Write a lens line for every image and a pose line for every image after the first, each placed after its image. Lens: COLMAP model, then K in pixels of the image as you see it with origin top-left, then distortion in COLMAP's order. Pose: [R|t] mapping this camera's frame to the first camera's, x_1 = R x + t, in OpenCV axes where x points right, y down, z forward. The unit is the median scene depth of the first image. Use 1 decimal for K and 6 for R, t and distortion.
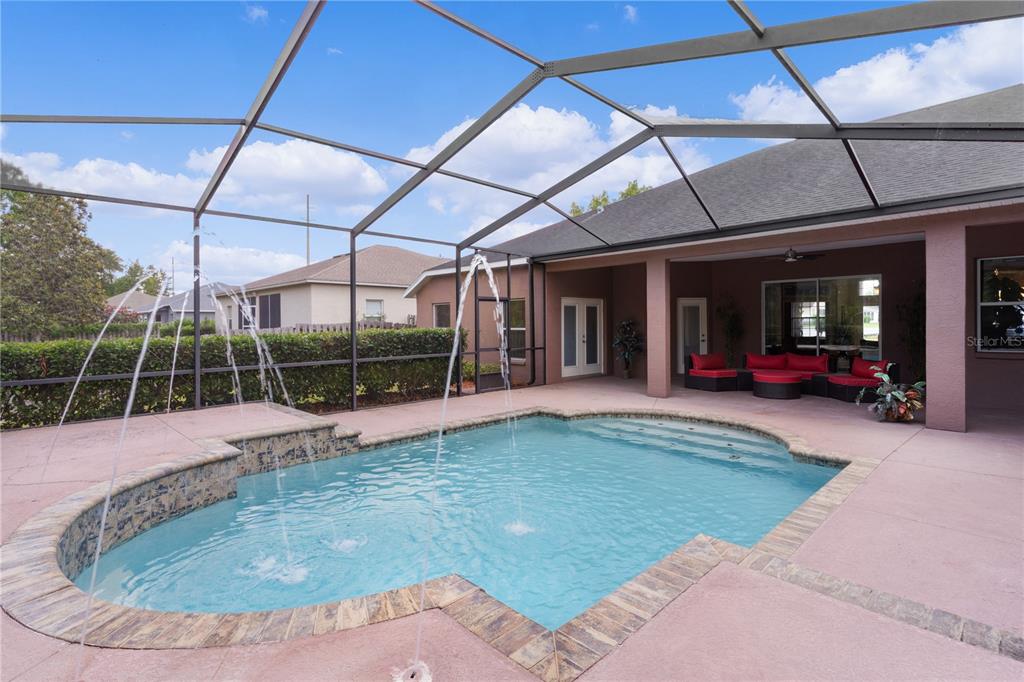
lens RADIAL K [[497.5, 0, 513.4], [0, 497.5, 336.6], [0, 0, 1]] dist [-0.001389, 0.000156]
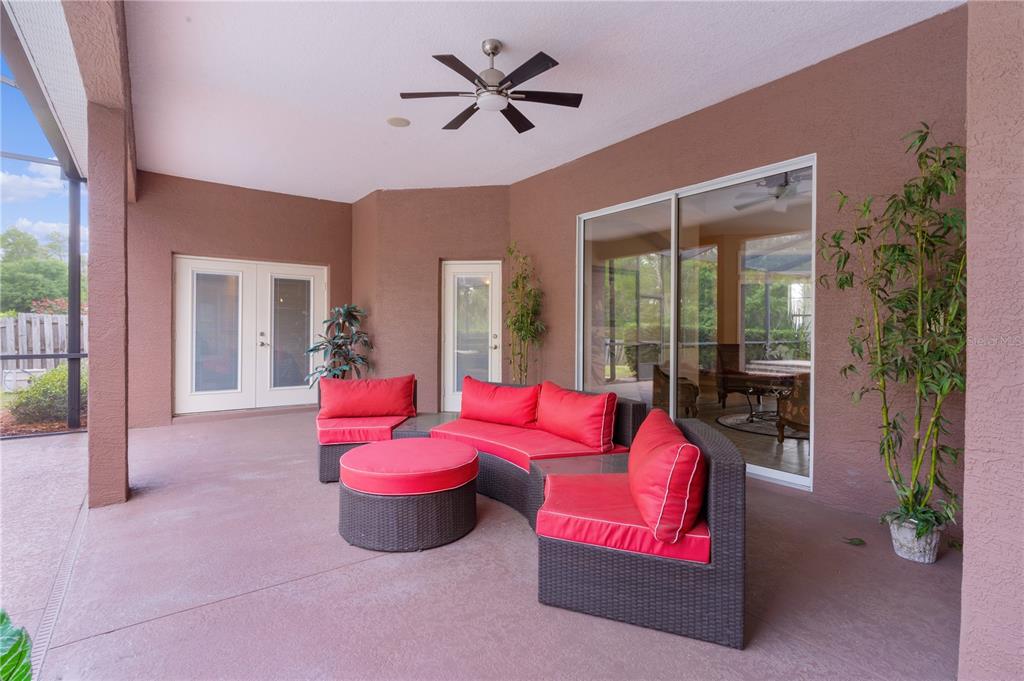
lens RADIAL K [[497.5, 0, 513.4], [0, 497.5, 336.1], [0, 0, 1]] dist [-0.001389, 0.000156]
pose [[0.988175, 0.015335, -0.152564, 0.512278], [-0.017613, 0.999753, -0.013589, 0.004051], [0.152318, 0.016116, 0.988200, 0.553793]]
